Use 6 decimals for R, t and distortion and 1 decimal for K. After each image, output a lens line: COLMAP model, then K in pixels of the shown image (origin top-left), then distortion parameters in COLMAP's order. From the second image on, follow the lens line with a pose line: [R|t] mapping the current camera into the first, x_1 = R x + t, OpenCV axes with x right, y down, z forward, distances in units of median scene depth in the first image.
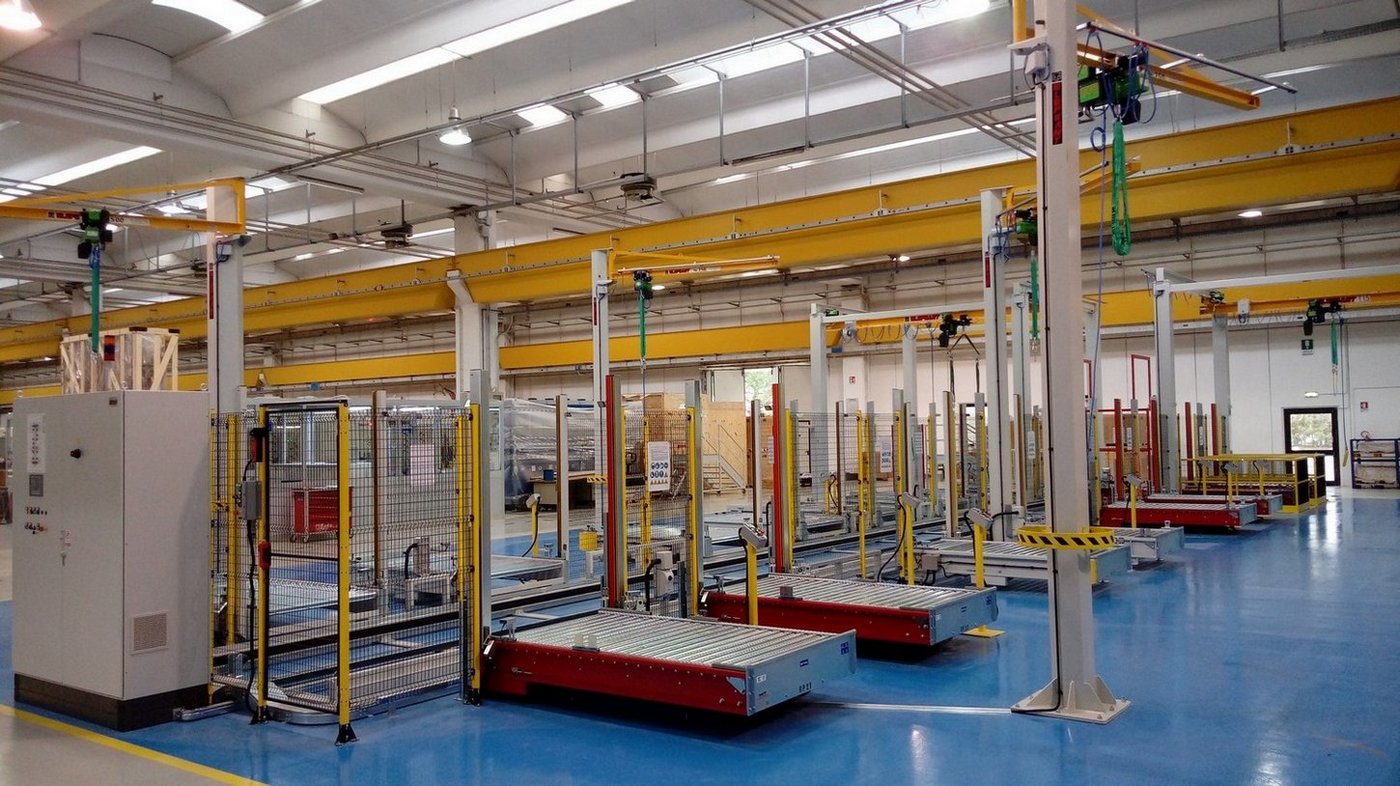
lens RADIAL K [[1094.1, 0, 698.5], [0, 1094.1, 387.2], [0, 0, 1]] dist [0.046984, -0.013136]
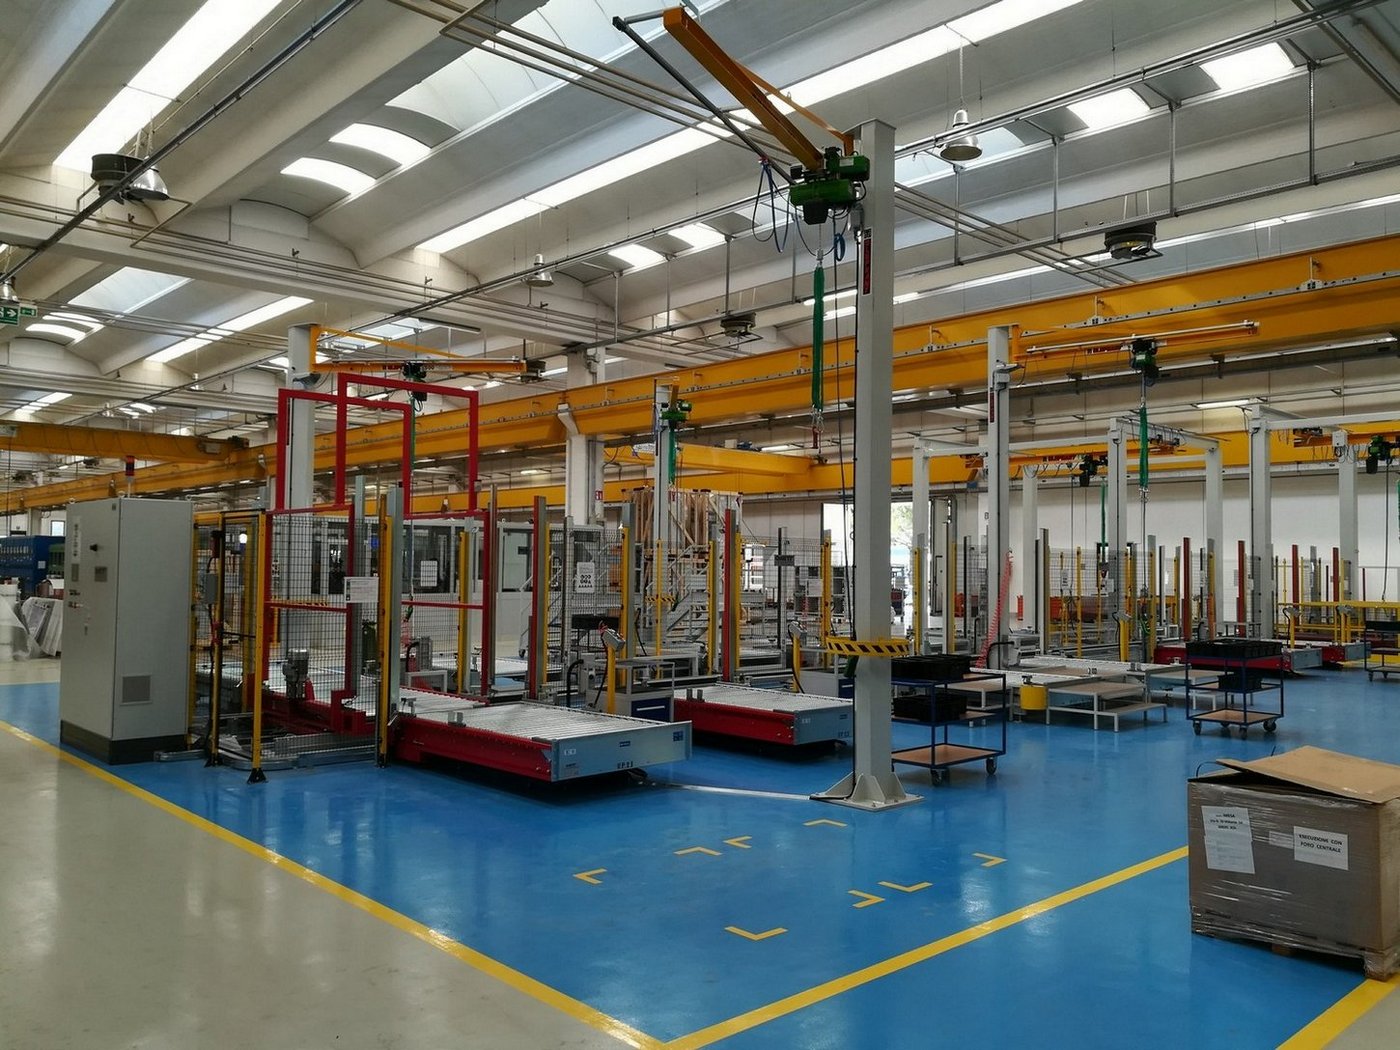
lens RADIAL K [[1106.0, 0, 701.4], [0, 1106.0, 528.3], [0, 0, 1]] dist [-0.001861, 0.002947]
pose [[0.983458, 0.023935, -0.179549, 0.123854], [-0.022918, 0.999707, 0.007738, 0.004151], [0.179682, -0.003495, 0.983719, -0.043512]]
